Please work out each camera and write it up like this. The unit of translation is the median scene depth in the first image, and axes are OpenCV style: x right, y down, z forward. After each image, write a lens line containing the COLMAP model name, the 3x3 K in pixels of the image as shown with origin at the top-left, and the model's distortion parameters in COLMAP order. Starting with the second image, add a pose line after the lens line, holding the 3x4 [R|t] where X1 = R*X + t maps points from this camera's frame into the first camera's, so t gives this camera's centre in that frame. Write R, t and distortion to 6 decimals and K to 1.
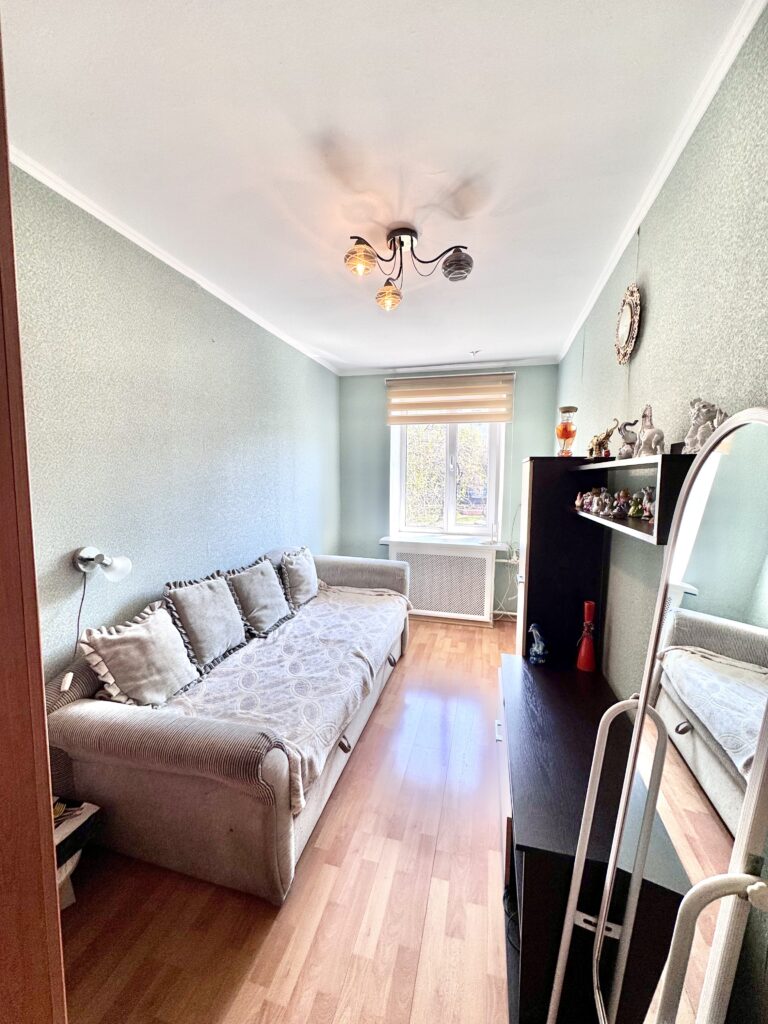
lens RADIAL K [[408.6, 0, 383.1], [0, 408.6, 513.6], [0, 0, 1]] dist [-0.004278, 0.000989]
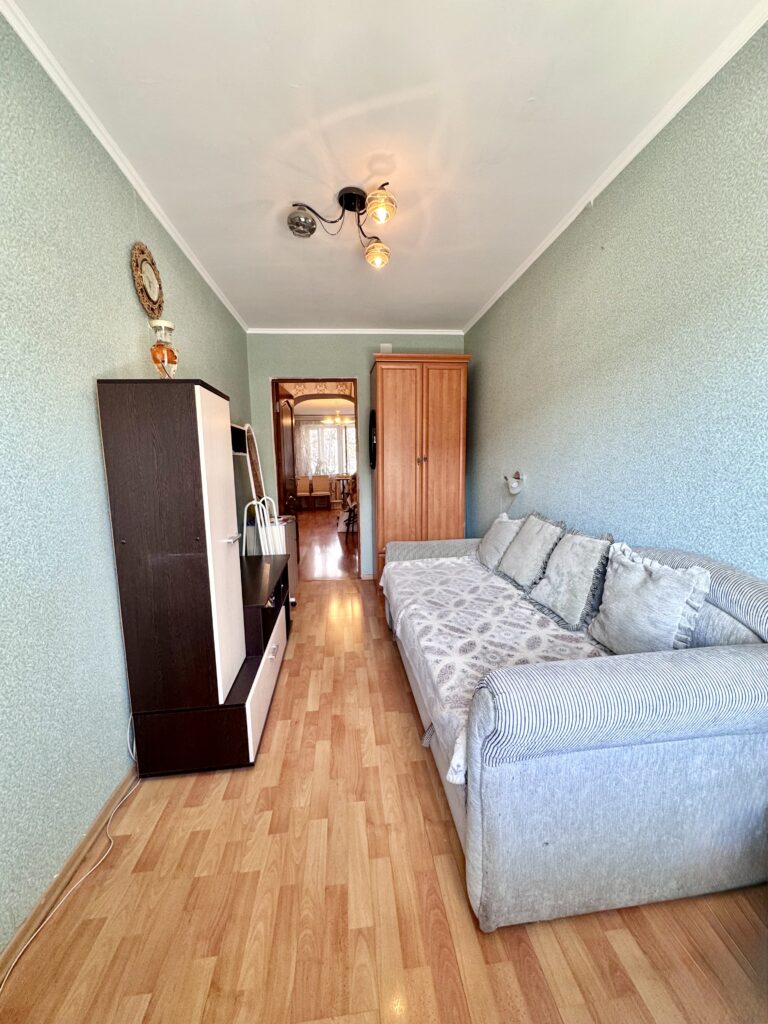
lens RADIAL K [[408.6, 0, 385.2], [0, 408.6, 513.4], [0, 0, 1]] dist [-0.004278, 0.000989]
pose [[-0.935099, 0.035651, -0.352588, 0.313189], [-0.037947, 0.979133, 0.199644, -0.035026], [0.352348, 0.200066, -0.914234, 1.846922]]
